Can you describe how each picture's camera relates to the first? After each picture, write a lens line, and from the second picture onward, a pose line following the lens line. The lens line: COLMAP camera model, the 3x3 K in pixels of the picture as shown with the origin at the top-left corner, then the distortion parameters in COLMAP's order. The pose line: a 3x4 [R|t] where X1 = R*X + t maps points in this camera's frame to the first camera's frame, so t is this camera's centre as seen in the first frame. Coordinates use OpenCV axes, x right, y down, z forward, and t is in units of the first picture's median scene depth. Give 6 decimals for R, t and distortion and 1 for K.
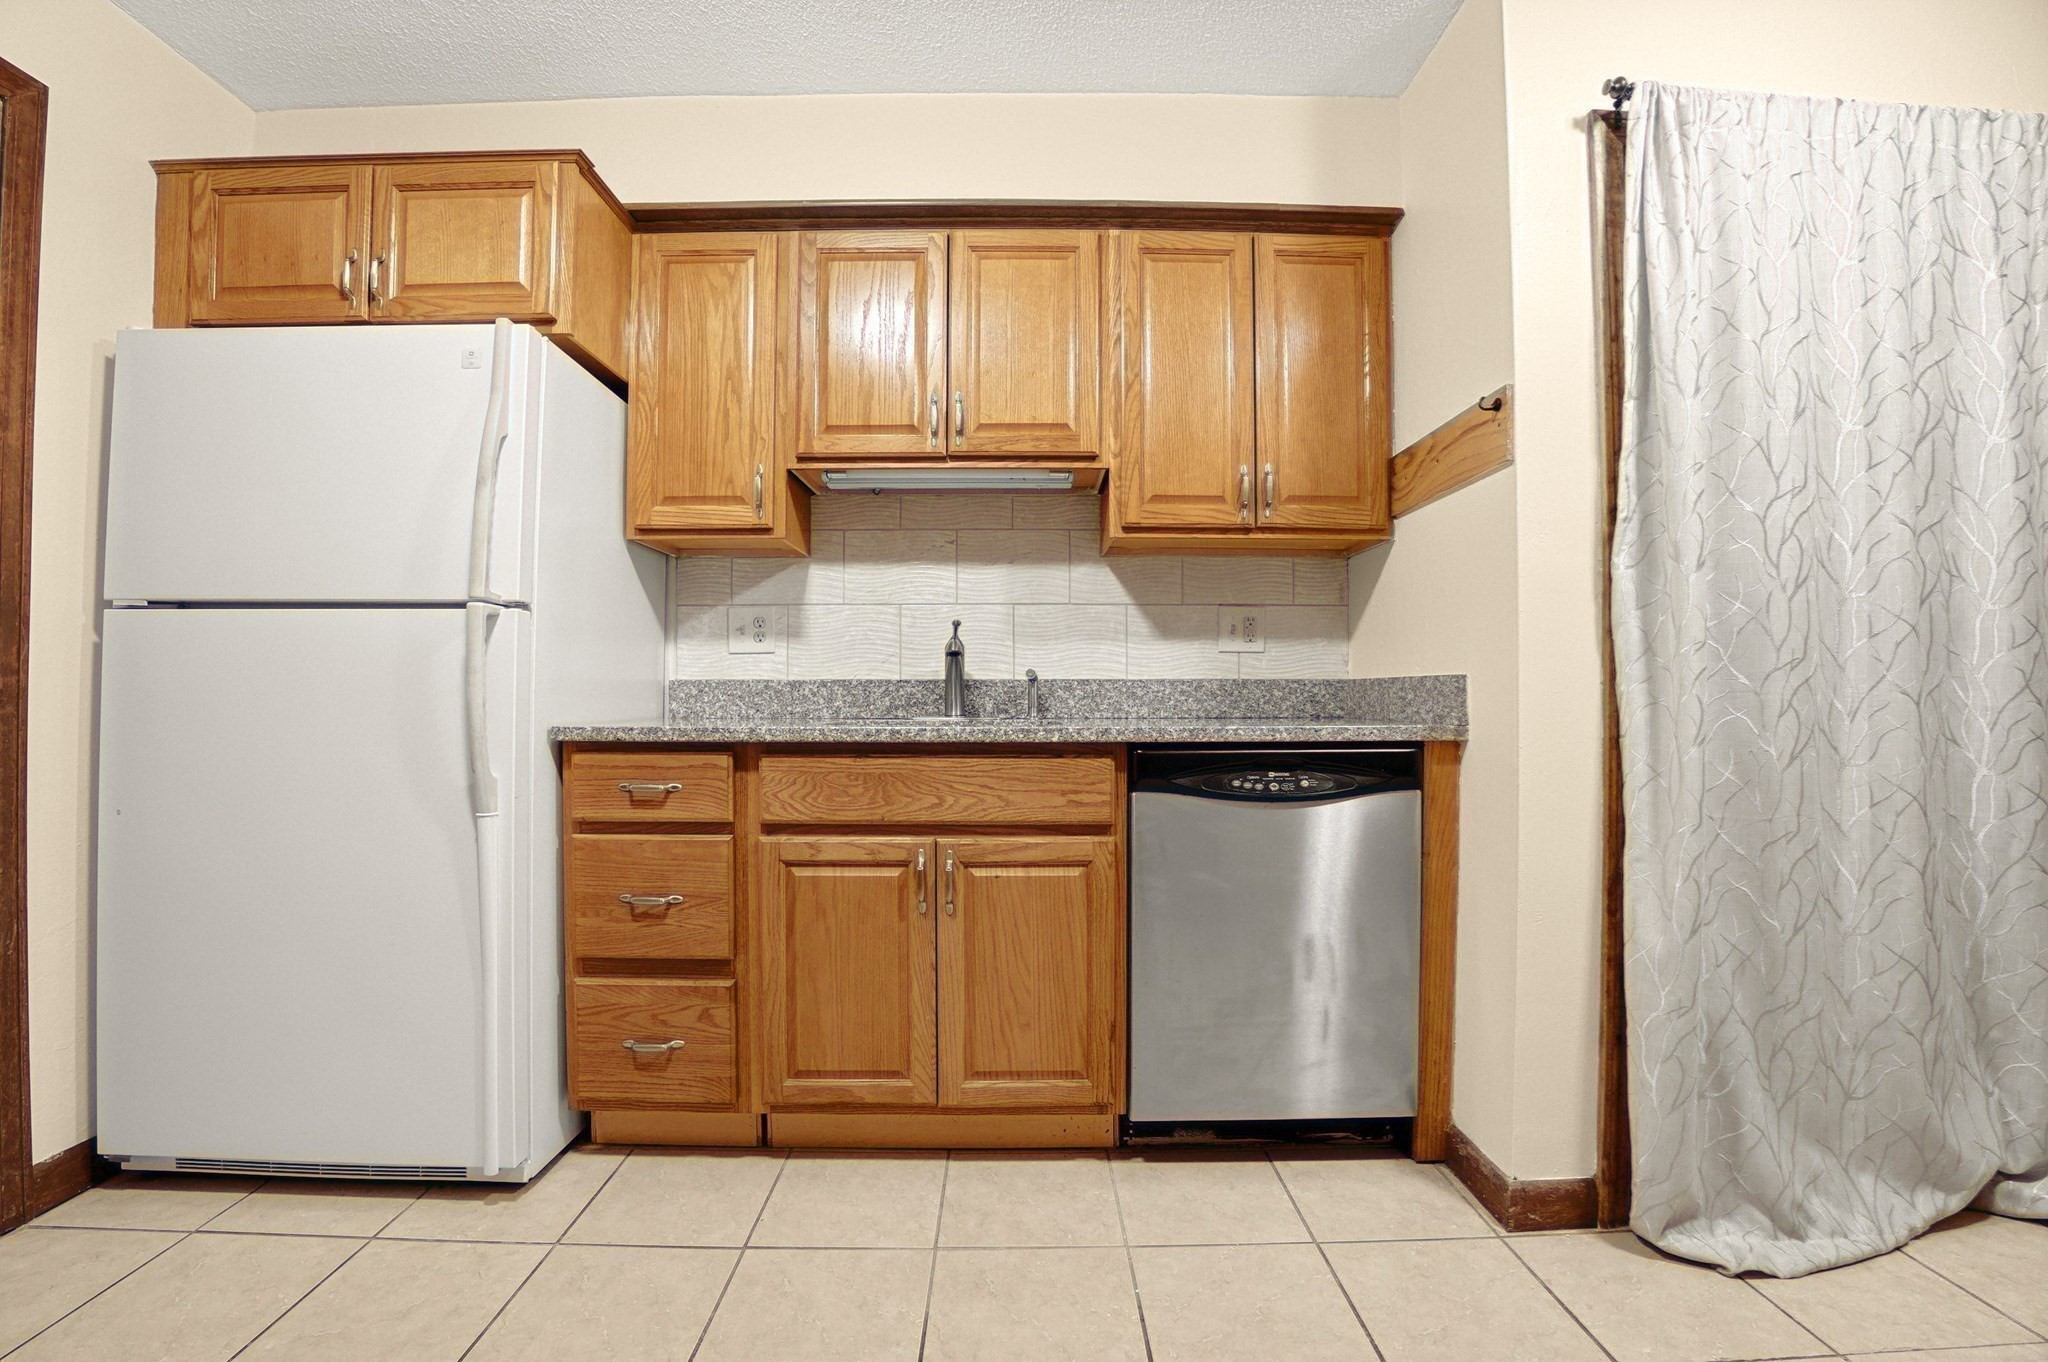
lens RADIAL K [[867.5, 0, 1024.0], [0, 867.5, 681.0], [0, 0, 1]] dist [-0.039489, 0.000226]
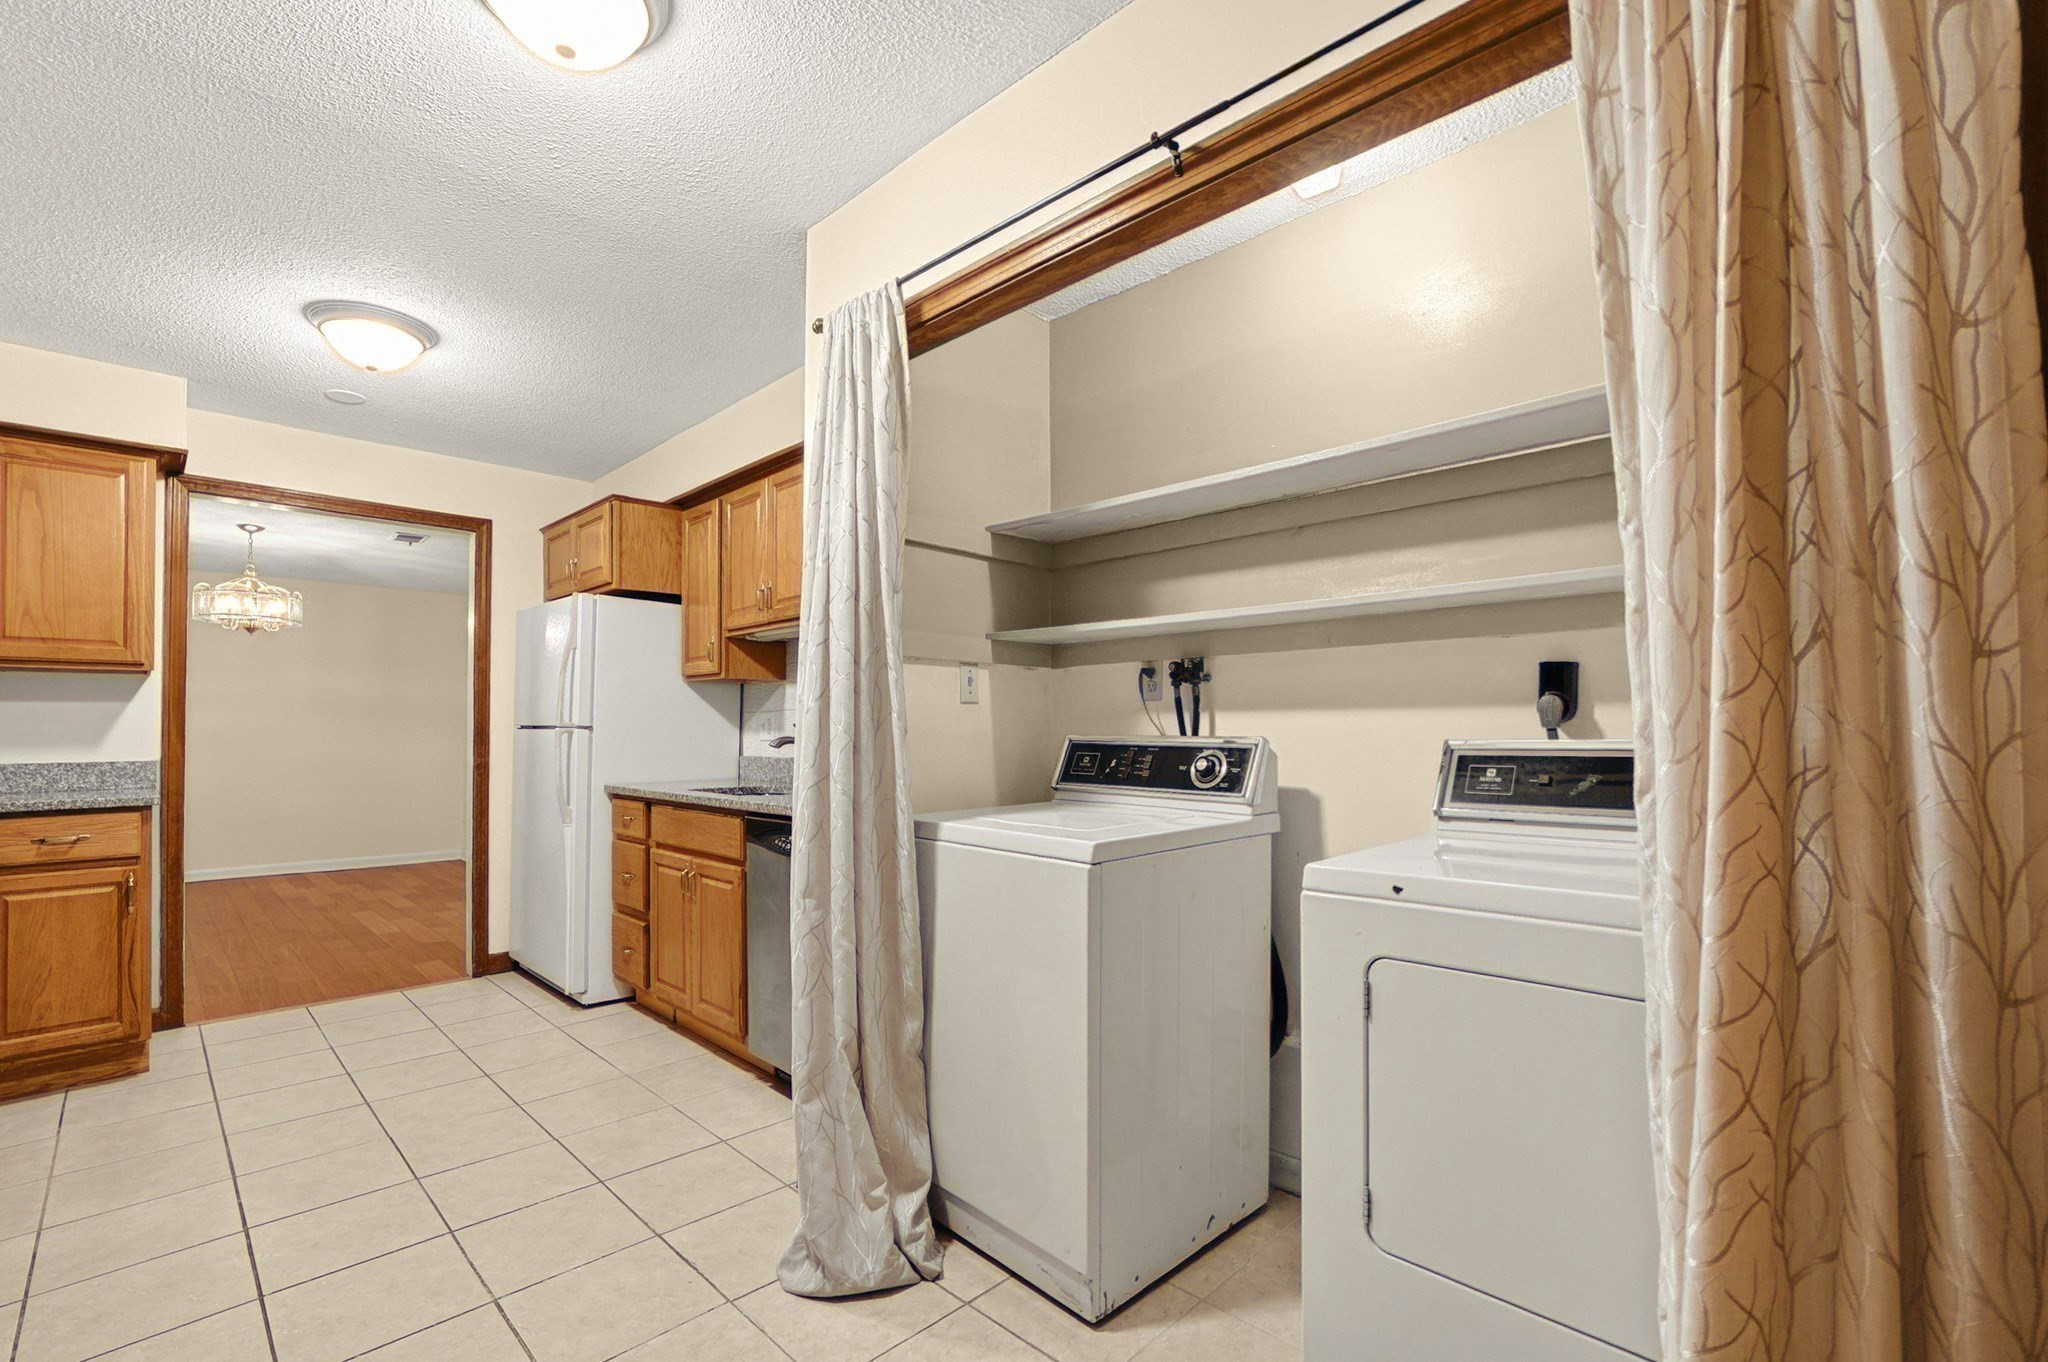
lens RADIAL K [[889.9, 0, 1020.8], [0, 889.9, 713.8], [0, 0, 1]] dist [-0.000034, 0.000044]
pose [[0.700936, -0.016031, -0.713044, 1.473499], [0.011922, 0.999871, -0.010760, -0.071557], [0.713125, -0.000959, 0.701036, 0.195884]]
